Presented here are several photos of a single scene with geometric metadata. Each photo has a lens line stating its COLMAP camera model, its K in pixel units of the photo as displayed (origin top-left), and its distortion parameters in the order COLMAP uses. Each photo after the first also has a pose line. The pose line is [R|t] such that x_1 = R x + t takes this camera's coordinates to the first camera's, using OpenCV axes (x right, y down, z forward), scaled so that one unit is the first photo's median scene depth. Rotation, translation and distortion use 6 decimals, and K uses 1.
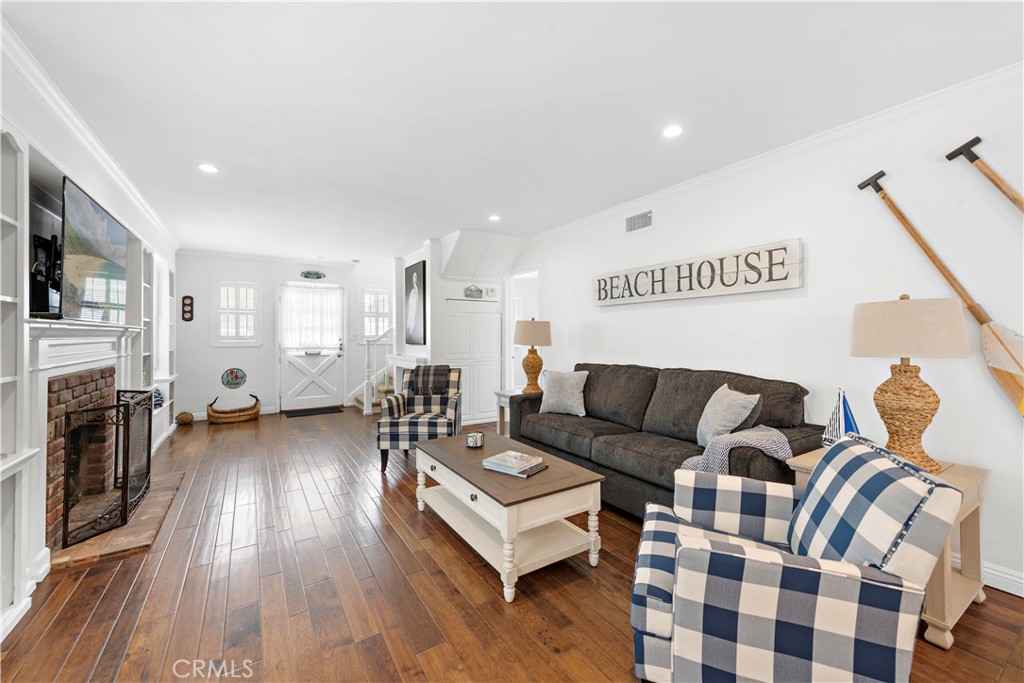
lens RADIAL K [[406.7, 0, 512.6], [0, 406.7, 337.1], [0, 0, 1]] dist [0.010324, 0.000099]
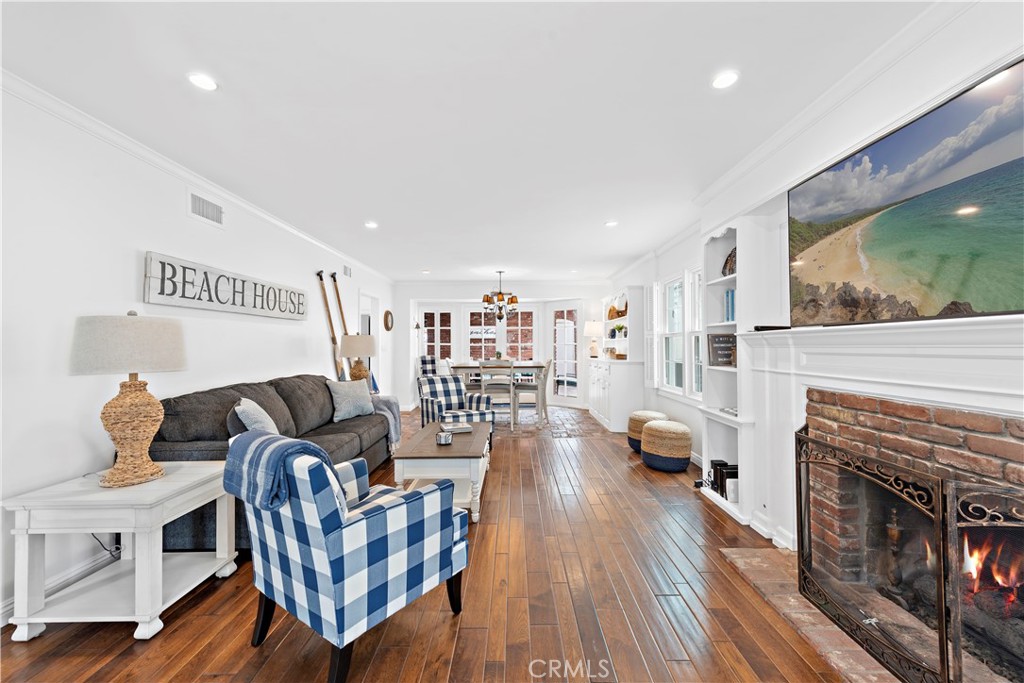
lens RADIAL K [[406.7, 0, 515.9], [0, 406.7, 341.0], [0, 0, 1]] dist [0.010324, 0.000099]
pose [[-0.825586, 0.006908, 0.564234, -0.680125], [-0.002774, 0.999863, -0.016301, -0.010691], [-0.564269, -0.015023, -0.825454, 1.374545]]
